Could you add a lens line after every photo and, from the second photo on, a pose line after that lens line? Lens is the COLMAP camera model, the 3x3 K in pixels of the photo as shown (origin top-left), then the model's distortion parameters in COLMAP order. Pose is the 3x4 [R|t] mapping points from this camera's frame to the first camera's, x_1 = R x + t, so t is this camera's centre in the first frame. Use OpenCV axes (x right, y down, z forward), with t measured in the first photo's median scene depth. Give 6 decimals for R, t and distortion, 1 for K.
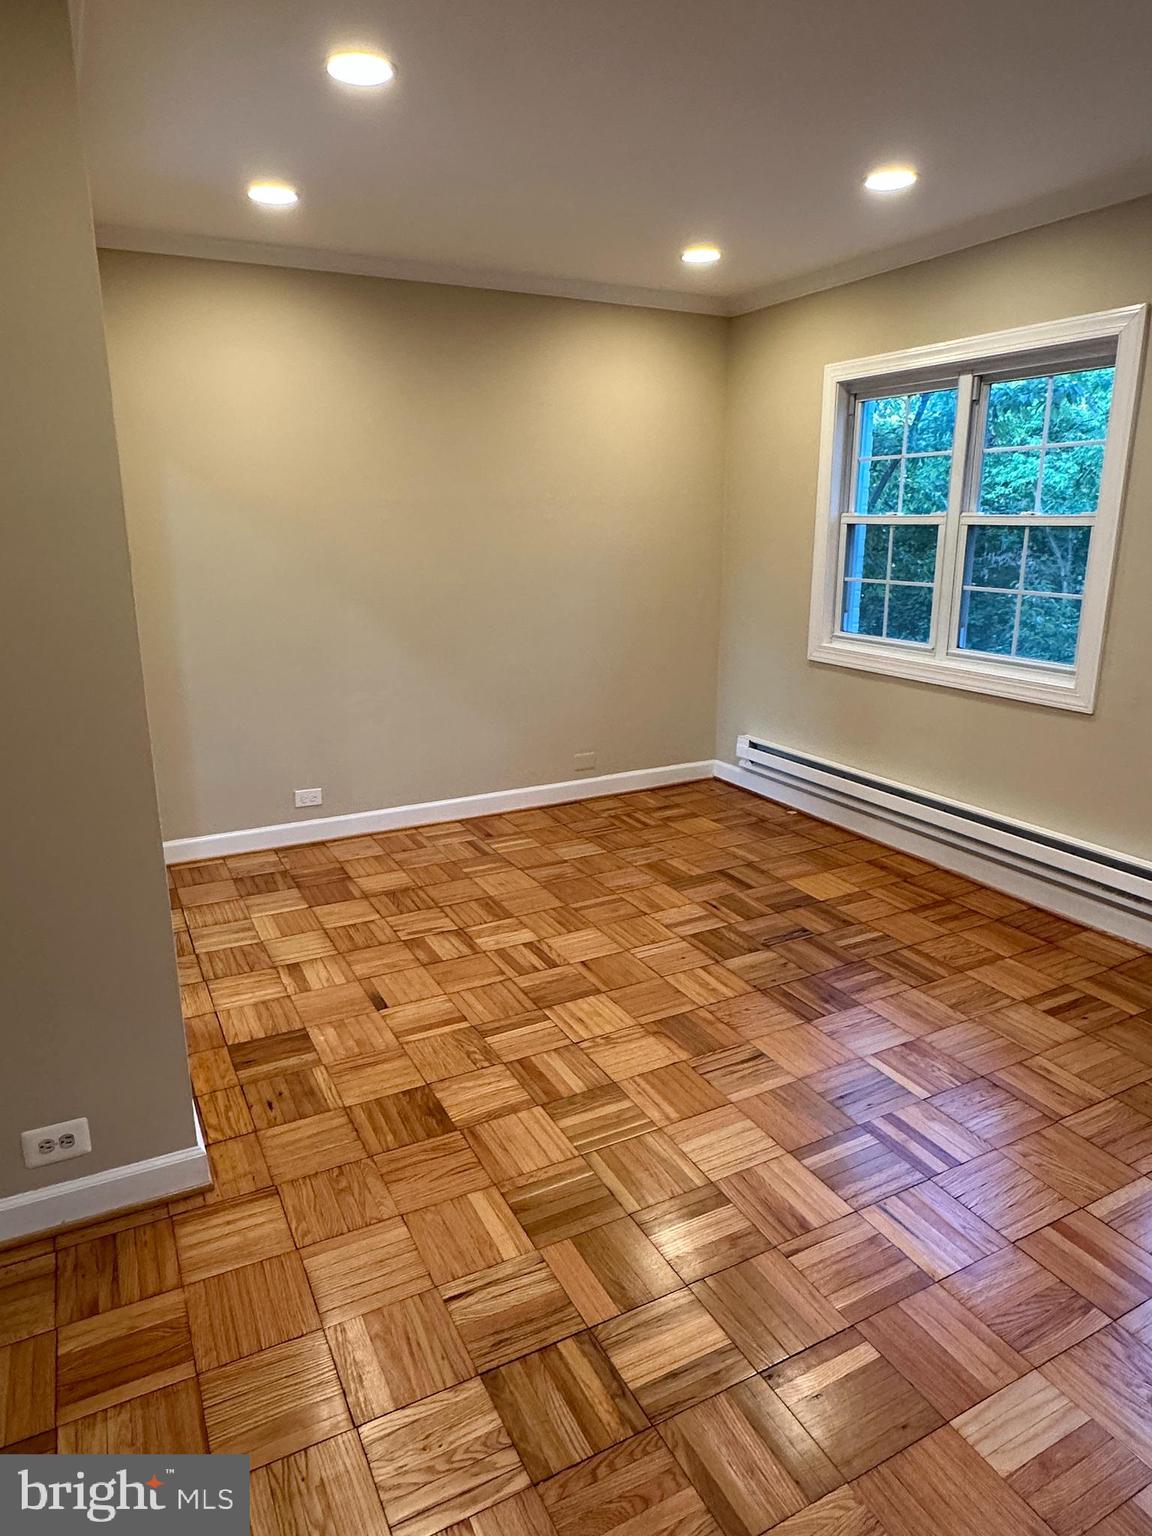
lens RADIAL K [[961.6, 0, 568.1], [0, 961.6, 771.8], [0, 0, 1]] dist [-0.005622, -0.000530]
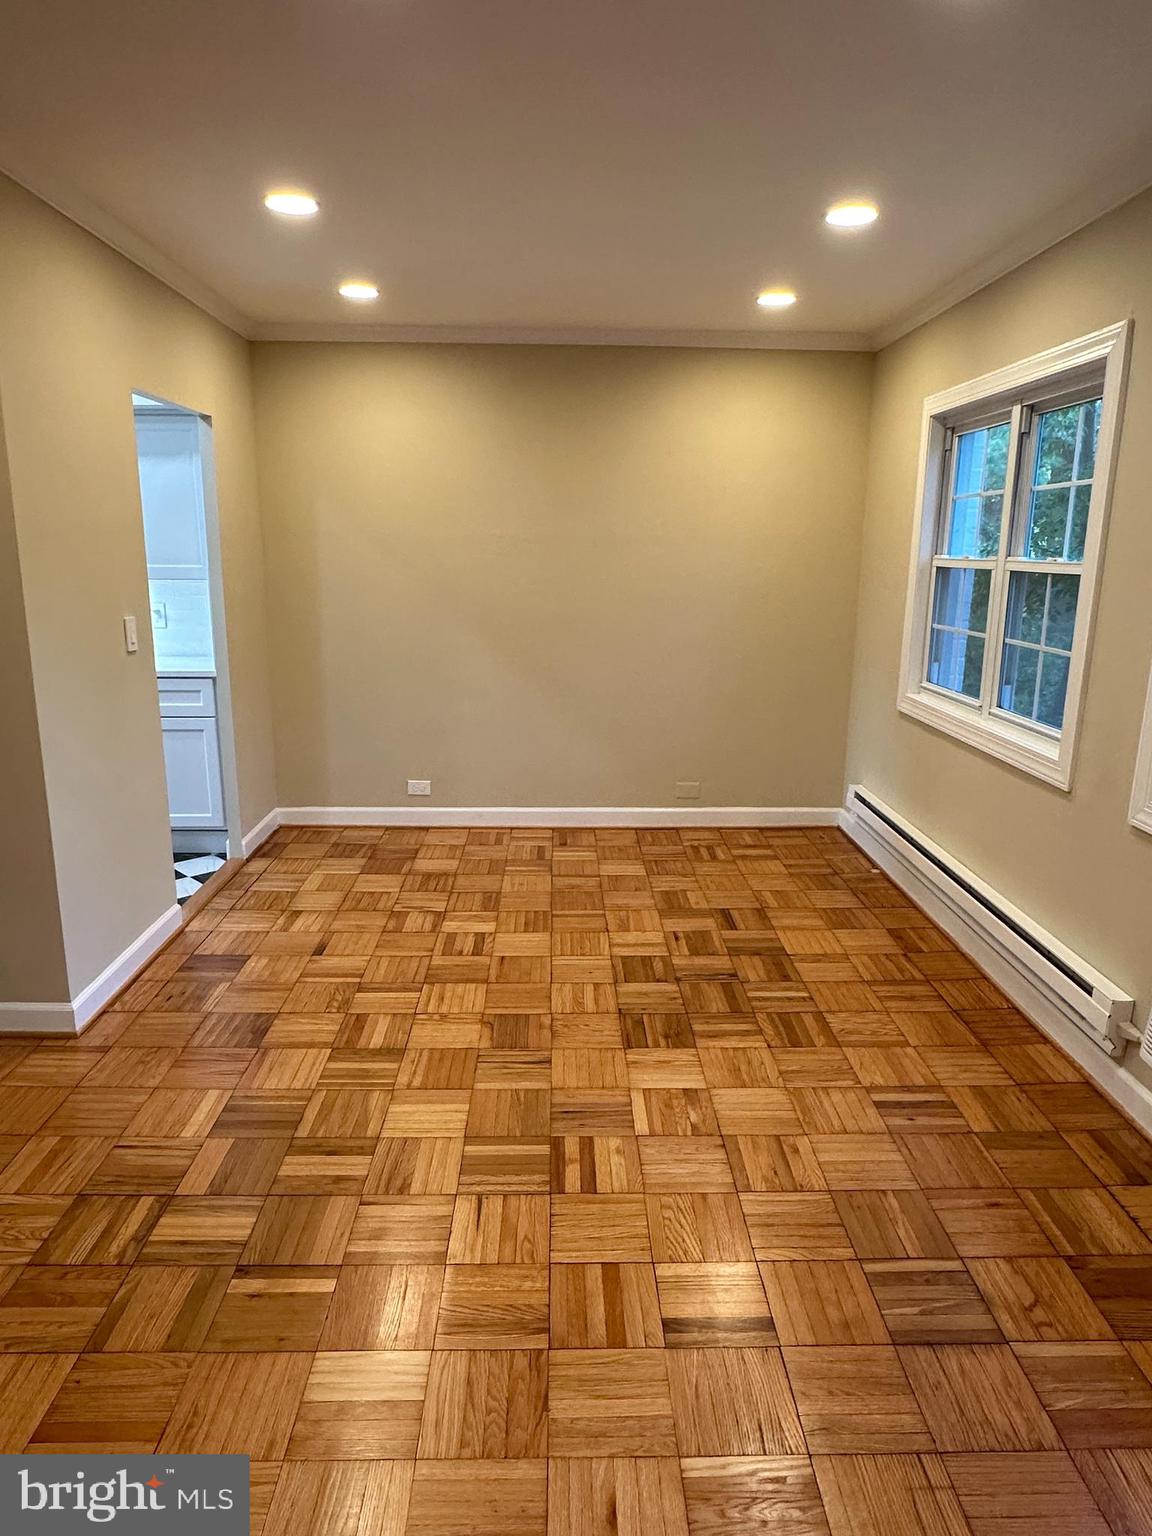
lens RADIAL K [[961.6, 0, 568.1], [0, 961.6, 771.8], [0, 0, 1]] dist [-0.005622, -0.000530]
pose [[0.894132, 0.117266, -0.432177, 0.470484], [-0.130979, 0.991383, -0.001984, -0.016155], [0.428220, 0.058380, 0.901787, 0.028981]]
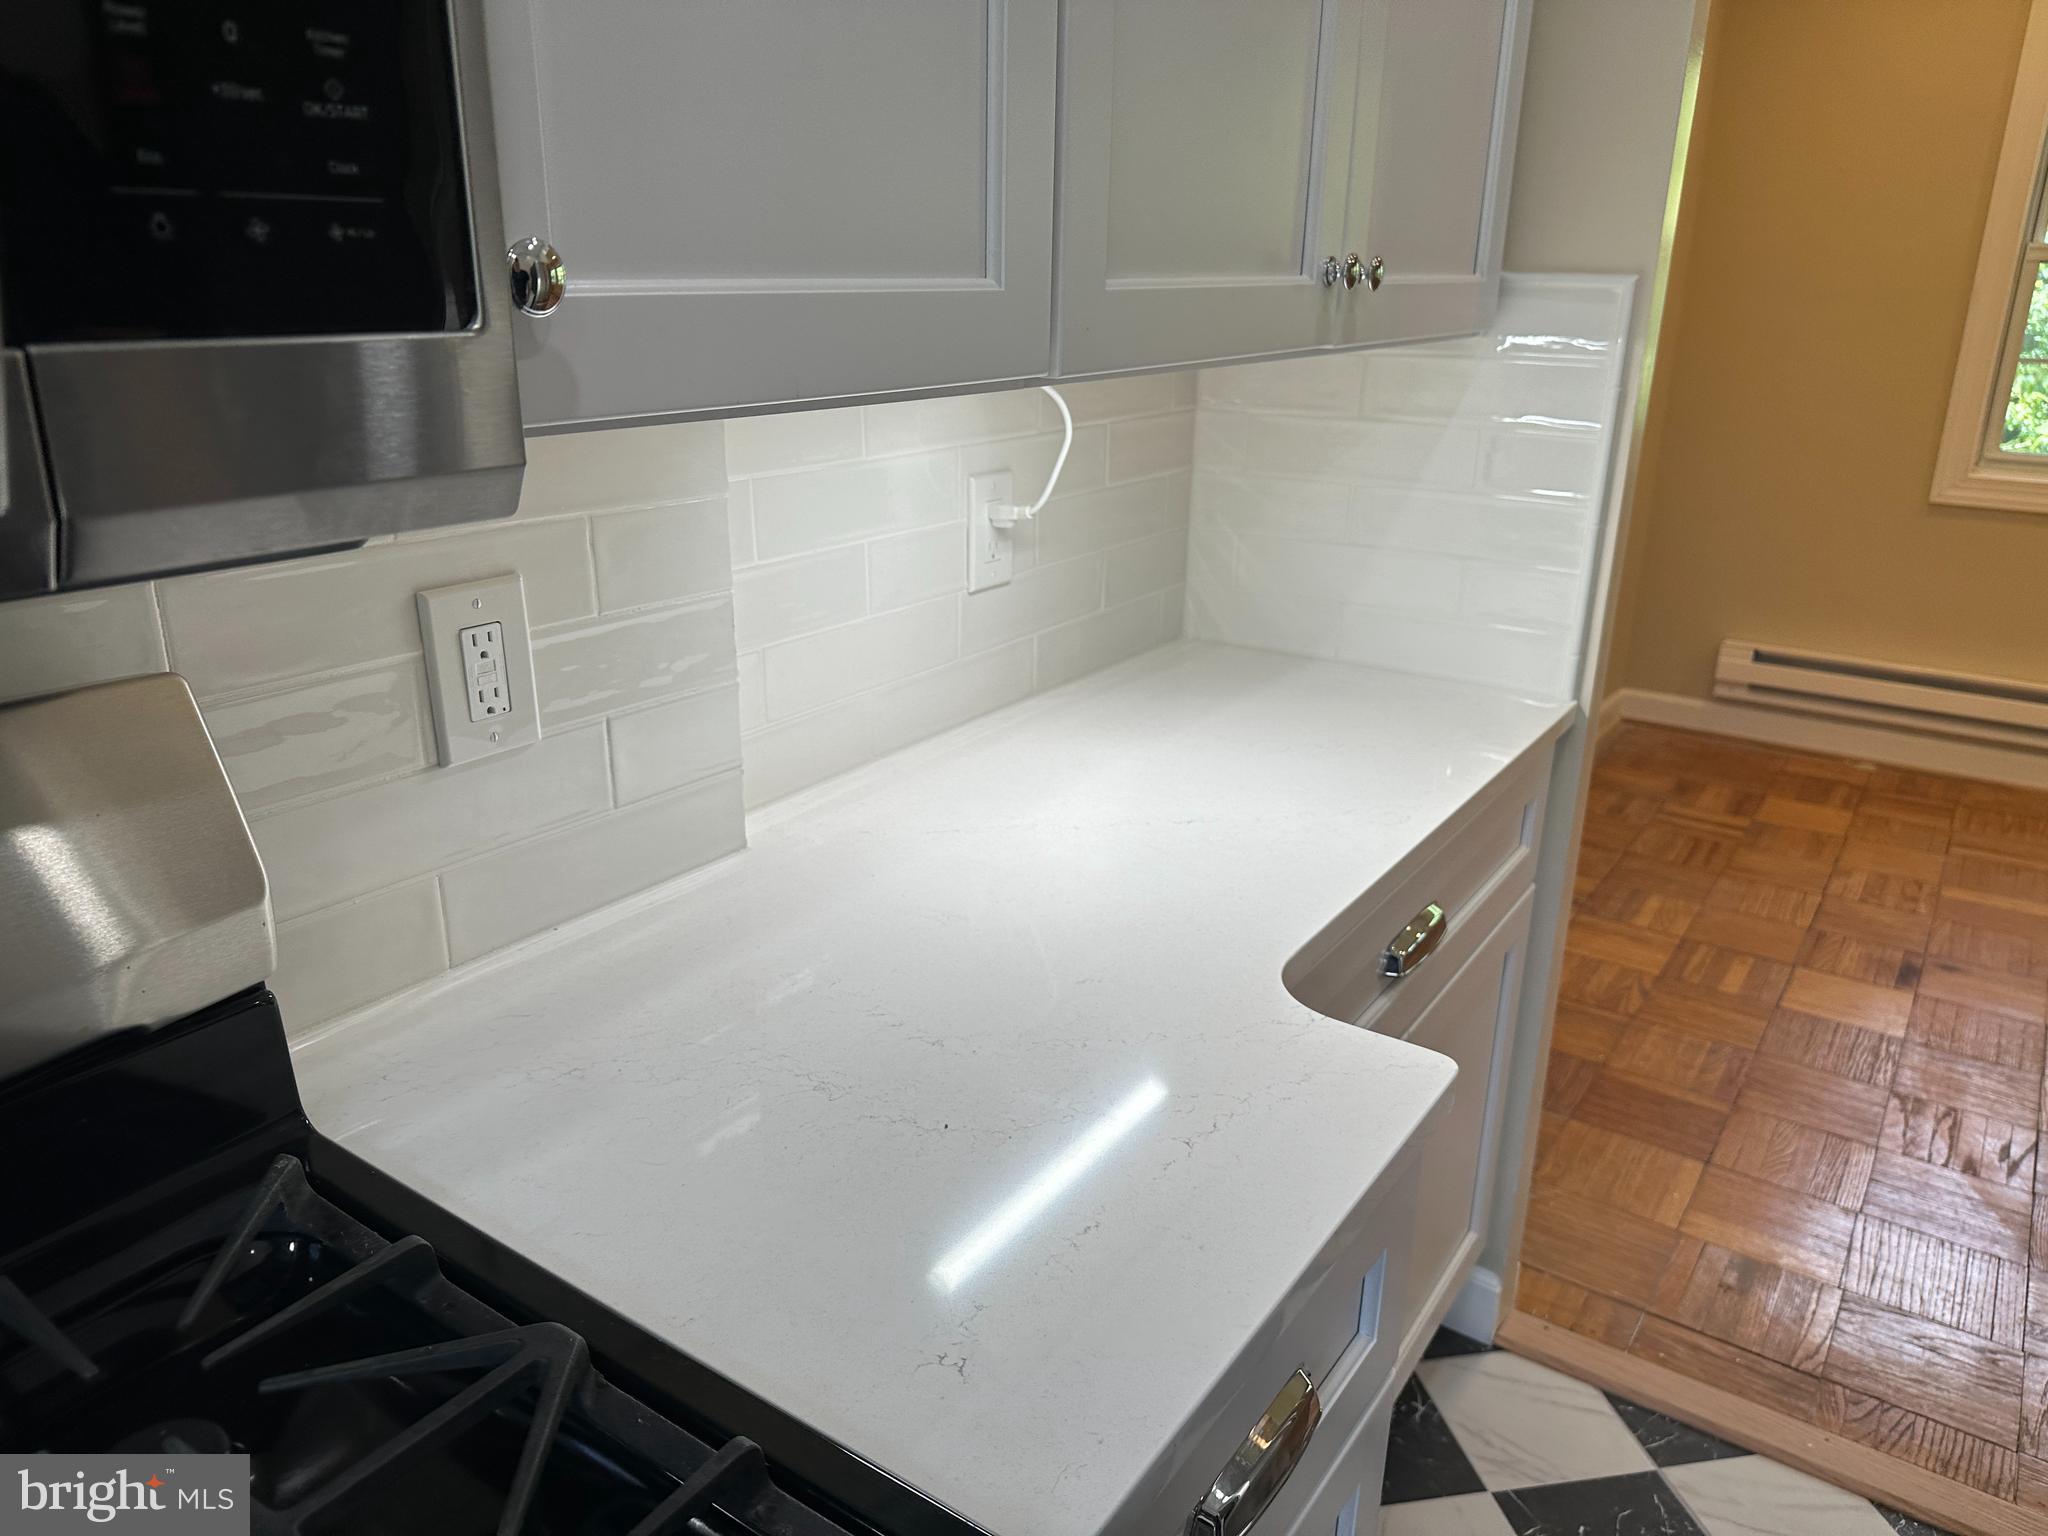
lens RADIAL K [[1455.8, 0, 1027.2], [0, 1455.8, 759.9], [0, 0, 1]] dist [0.071867, -0.084963]
pose [[0.884374, -0.139298, 0.445509, -0.814048], [0.109791, 0.989733, 0.091516, -0.130805], [-0.453683, -0.032021, 0.890588, 0.566763]]
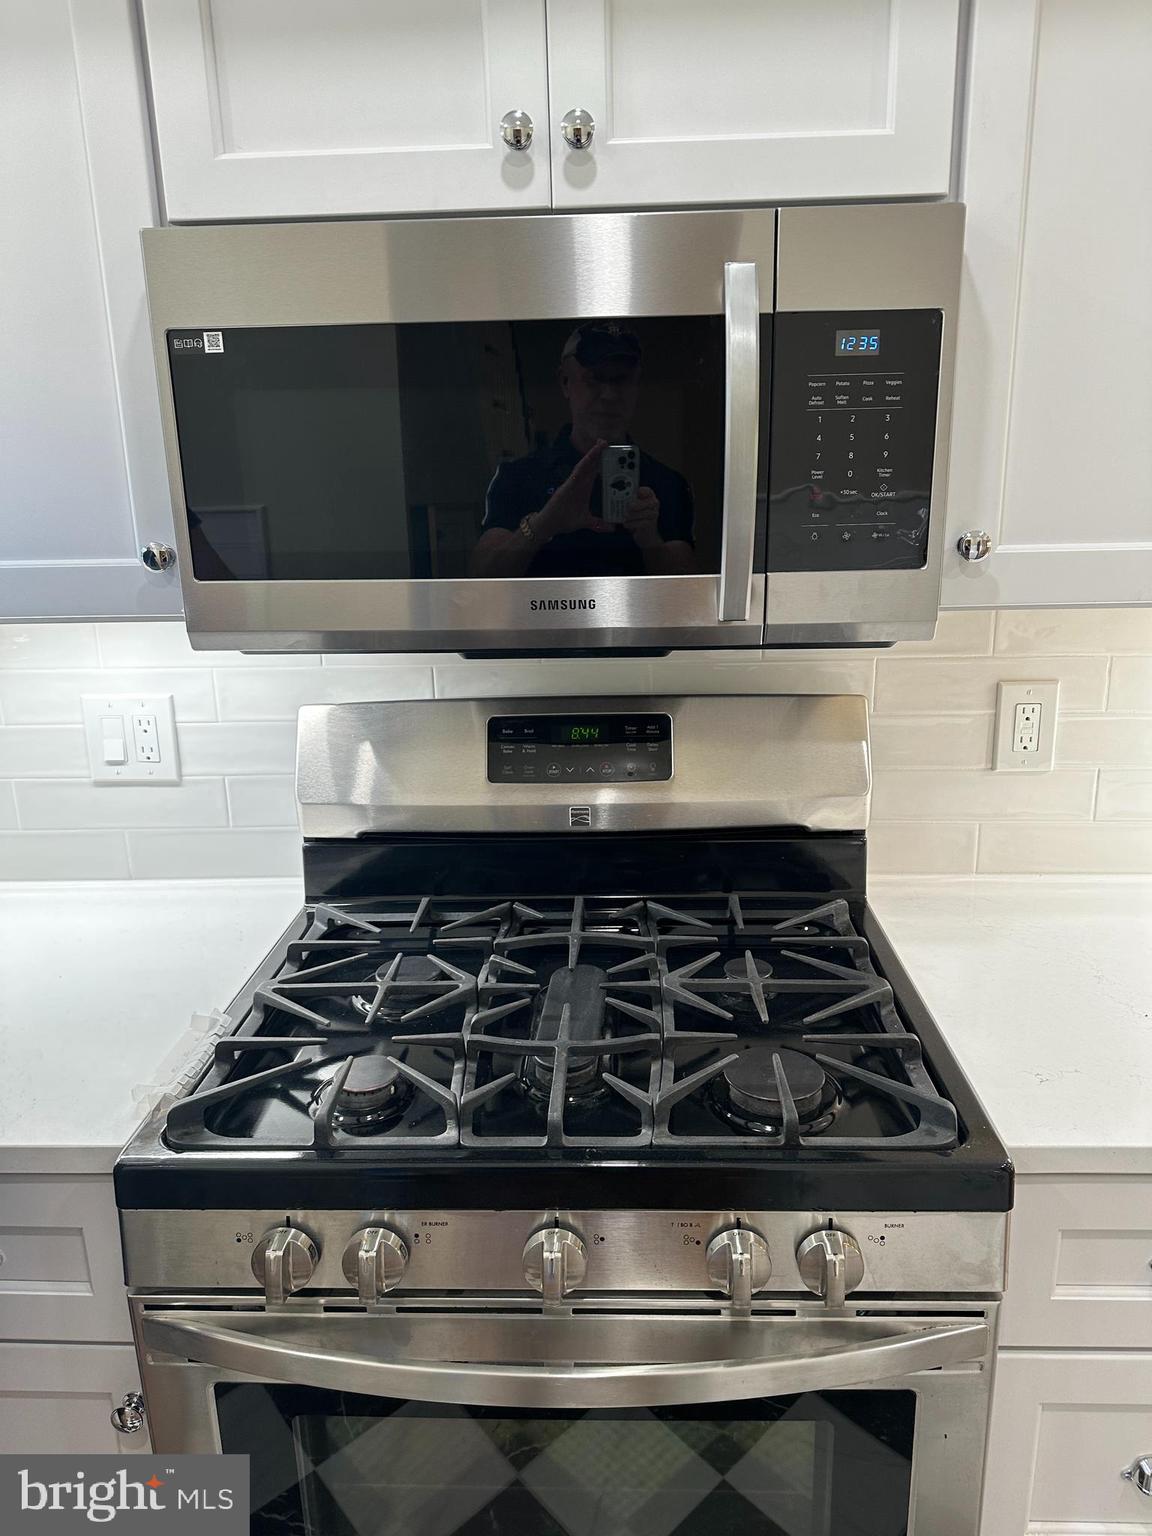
lens RADIAL K [[1091.8, 0, 576.0], [0, 1091.8, 768.0], [0, 0, 1]] dist [0.071867, -0.084963]
pose [[0.865167, 0.115195, -0.488074, -0.728945], [-0.113515, 0.992983, 0.033145, -0.114345], [0.488468, 0.026728, 0.872172, 0.437966]]
